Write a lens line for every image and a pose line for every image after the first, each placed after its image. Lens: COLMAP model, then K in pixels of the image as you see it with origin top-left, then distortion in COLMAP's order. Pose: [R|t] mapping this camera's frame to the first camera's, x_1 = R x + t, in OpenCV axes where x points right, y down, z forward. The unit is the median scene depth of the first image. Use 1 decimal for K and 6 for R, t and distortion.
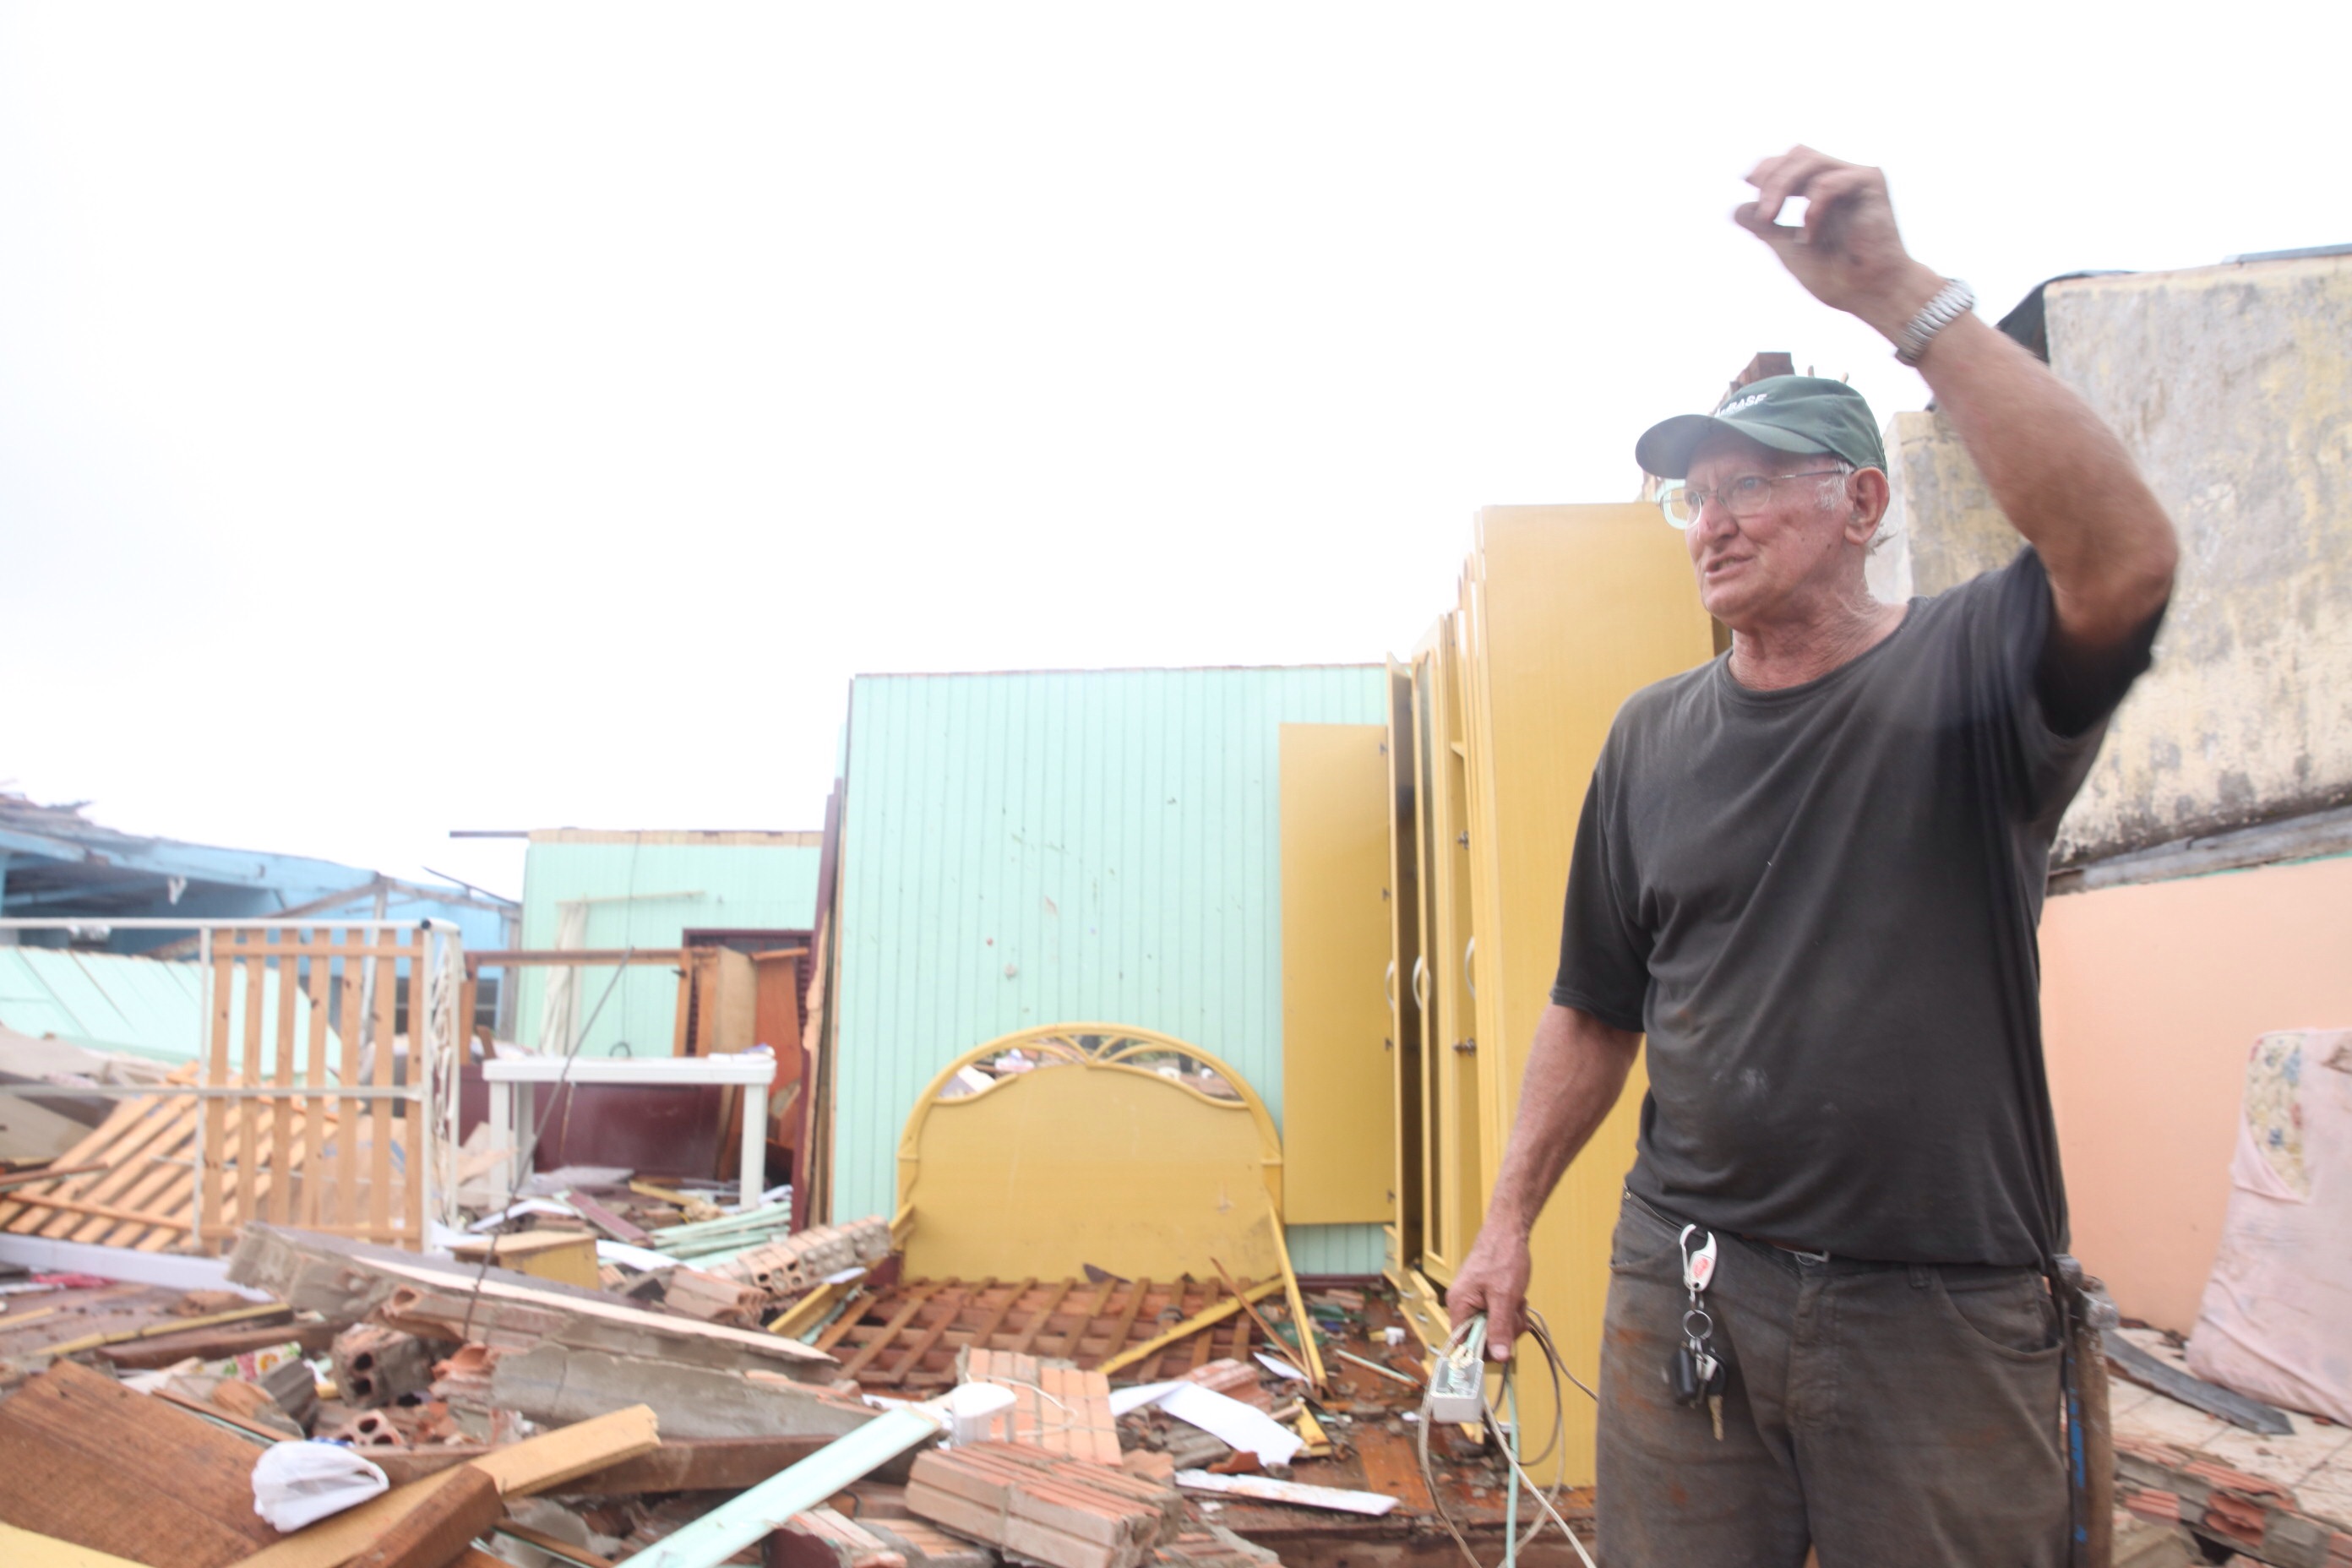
lens RADIAL K [[1584.1, 0, 1176.0], [0, 1584.1, 784.0], [0, 0, 1]] dist [-0.127548, 0.098138]
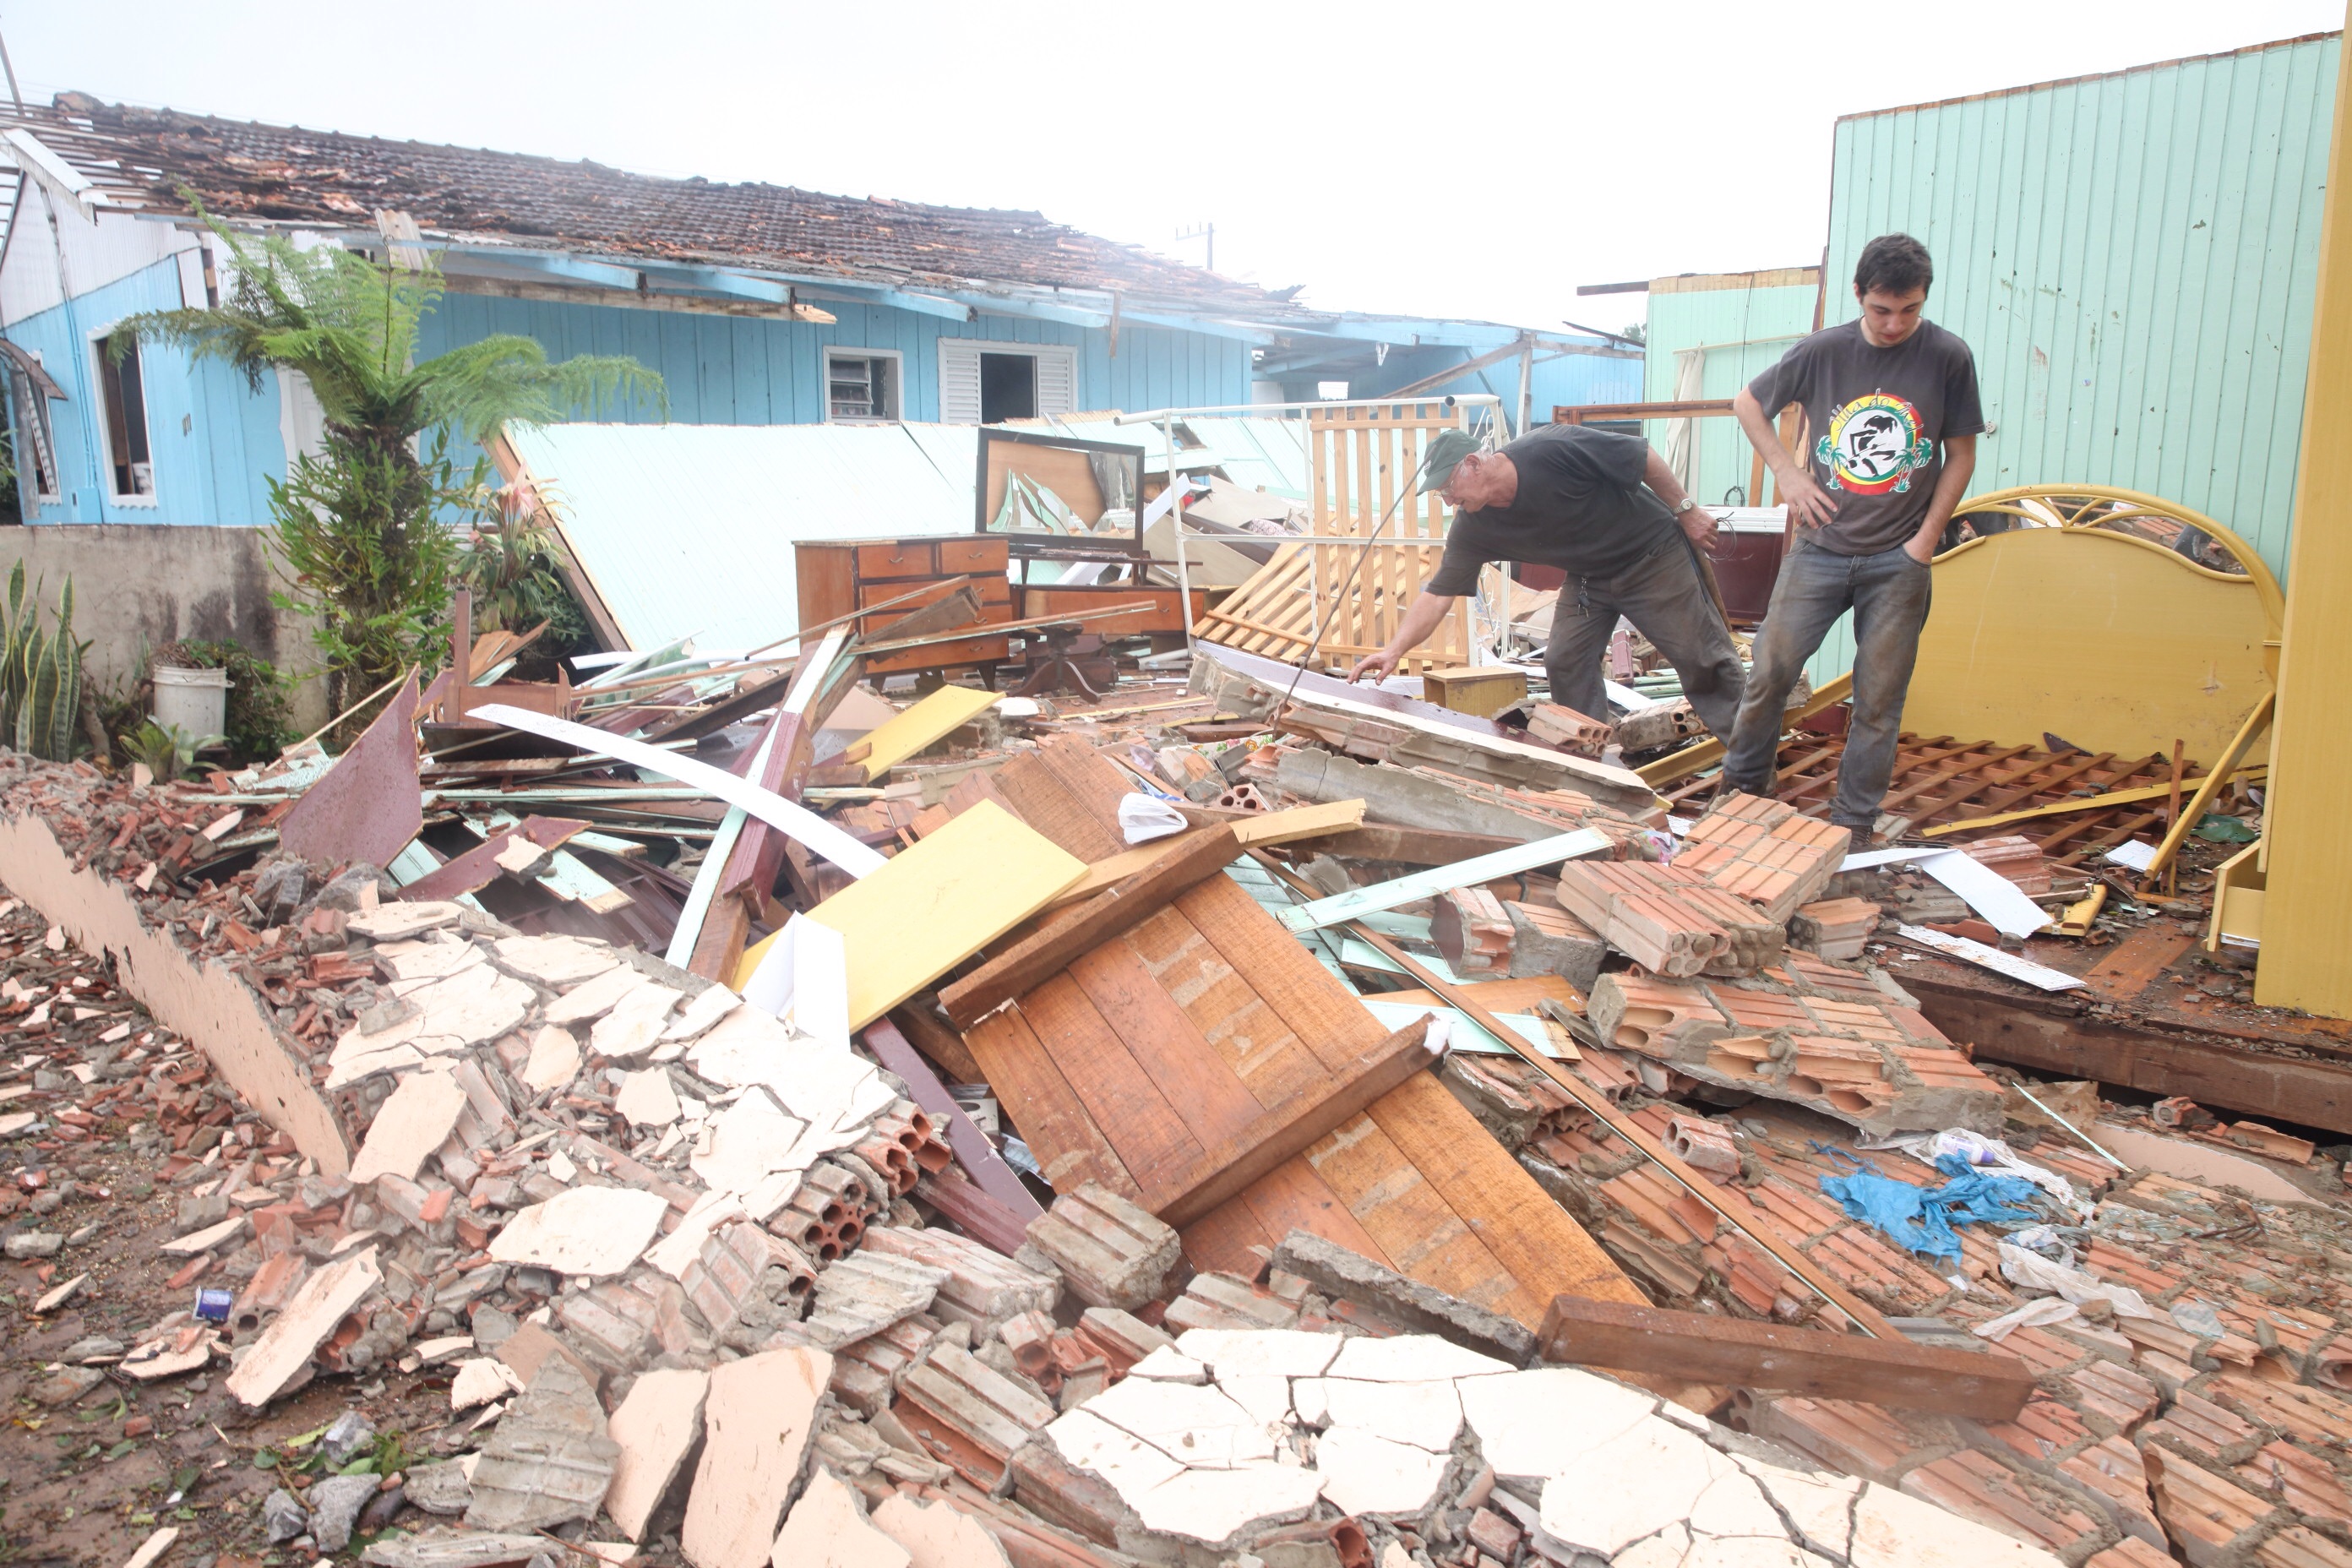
lens RADIAL K [[1584.1, 0, 1176.0], [0, 1584.1, 784.0], [0, 0, 1]] dist [-0.127548, 0.098138]
pose [[0.740318, 0.122090, -0.661078, 0.177615], [0.119511, 0.943804, 0.308141, -0.024497], [0.661549, -0.307128, 0.684124, -0.028526]]
